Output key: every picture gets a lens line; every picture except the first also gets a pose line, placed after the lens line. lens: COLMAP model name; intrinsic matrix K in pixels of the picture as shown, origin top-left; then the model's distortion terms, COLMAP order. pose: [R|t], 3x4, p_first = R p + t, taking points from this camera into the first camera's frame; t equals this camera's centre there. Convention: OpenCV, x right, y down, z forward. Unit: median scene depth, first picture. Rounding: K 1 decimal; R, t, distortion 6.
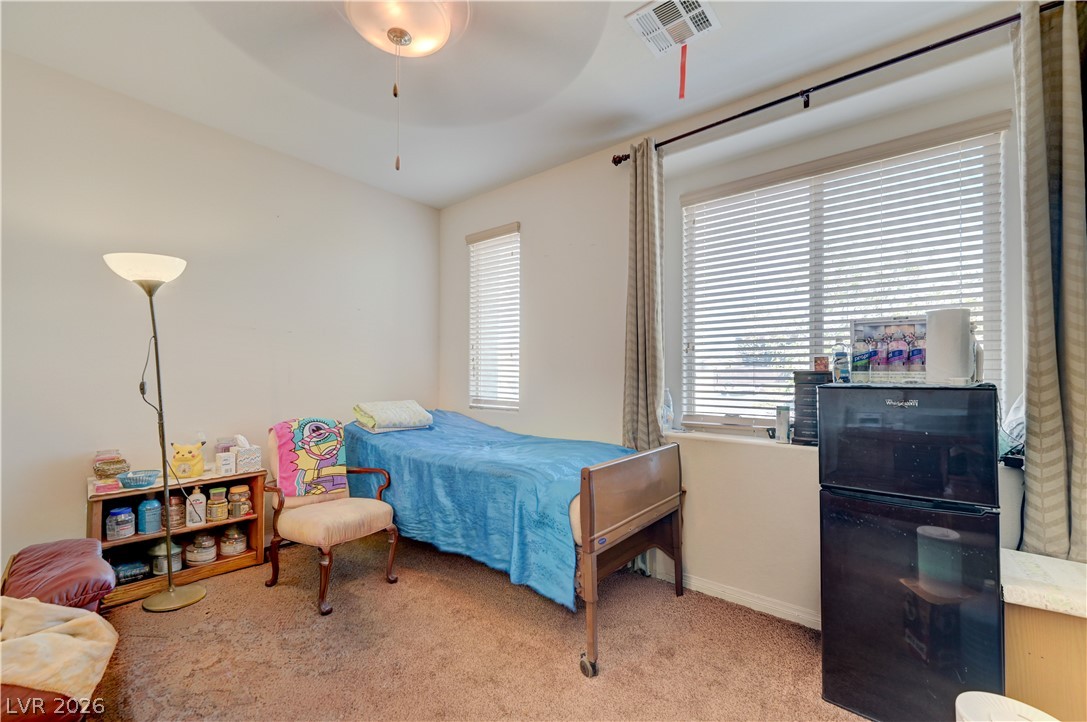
lens RADIAL K [[434.4, 0, 547.0], [0, 434.4, 367.6], [0, 0, 1]] dist [-0.000773, 0.000084]
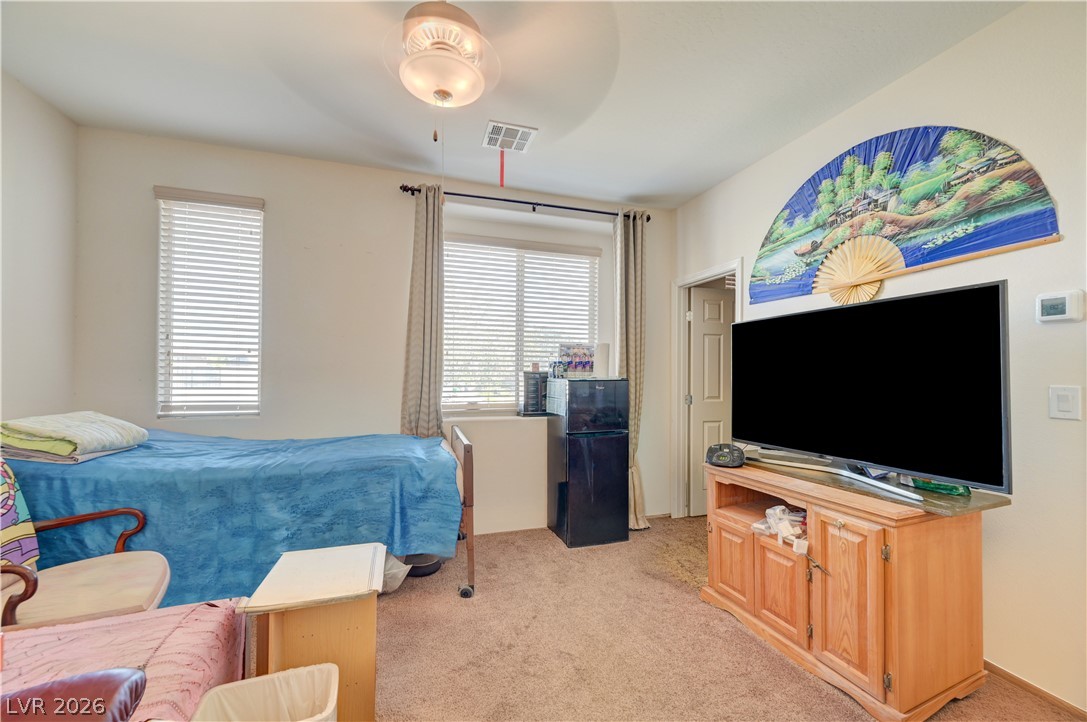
lens RADIAL K [[434.4, 0, 547.0], [0, 434.4, 367.6], [0, 0, 1]] dist [-0.000773, 0.000084]
pose [[0.542462, 0.009565, 0.840026, -0.682020], [-0.015958, 0.999872, -0.001080, -0.005256], [-0.839928, -0.012819, 0.542546, 0.053602]]
